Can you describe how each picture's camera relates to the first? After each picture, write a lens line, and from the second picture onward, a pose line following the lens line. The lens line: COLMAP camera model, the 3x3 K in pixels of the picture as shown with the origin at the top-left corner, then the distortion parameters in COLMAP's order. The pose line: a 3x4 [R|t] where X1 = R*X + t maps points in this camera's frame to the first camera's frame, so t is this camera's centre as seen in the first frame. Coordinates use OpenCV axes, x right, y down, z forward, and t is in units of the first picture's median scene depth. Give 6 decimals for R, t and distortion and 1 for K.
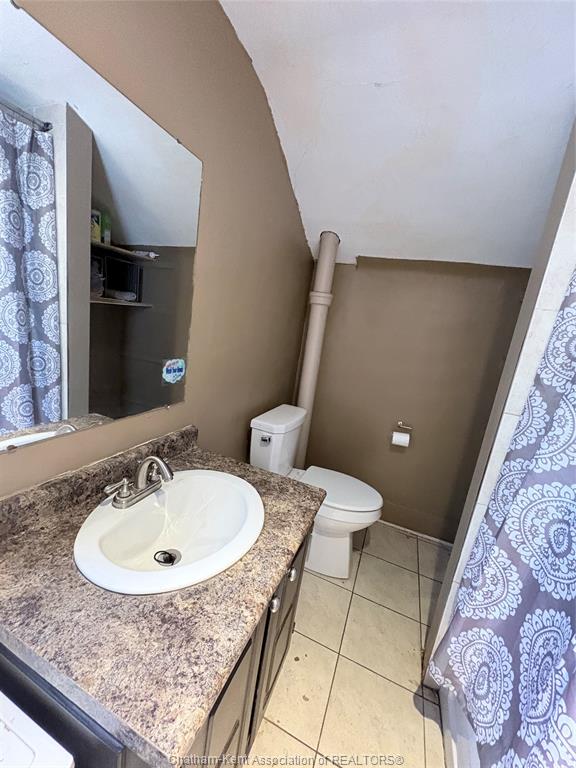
lens RADIAL K [[310.5, 0, 286.0], [0, 310.5, 383.5], [0, 0, 1]] dist [0.009624, -0.000068]
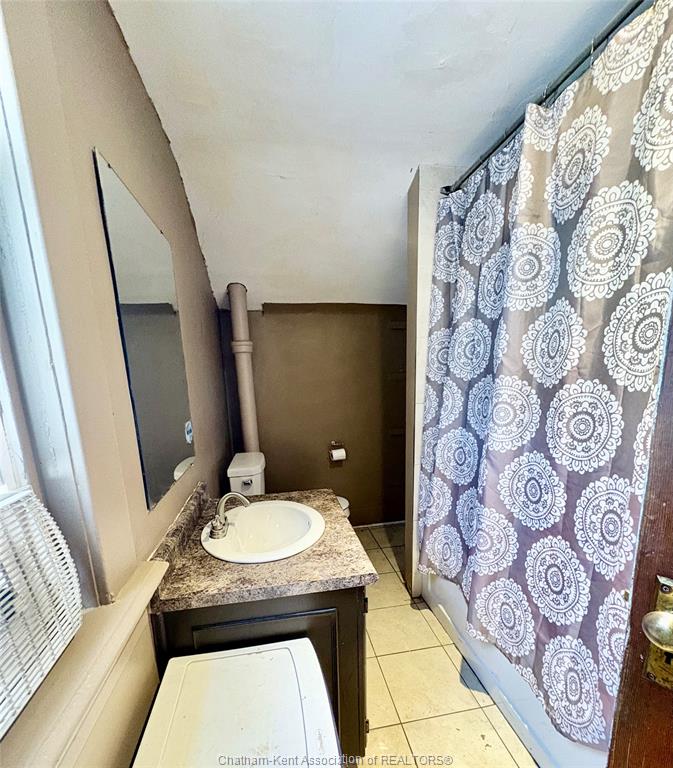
lens RADIAL K [[366.2, 0, 335.8], [0, 366.2, 445.6], [0, 0, 1]] dist [0.025895, 0.000172]
pose [[0.834300, -0.270598, 0.480334, -0.556094], [0.254163, 0.961931, 0.100448, 0.006647], [-0.489229, 0.038279, 0.871315, -0.397204]]
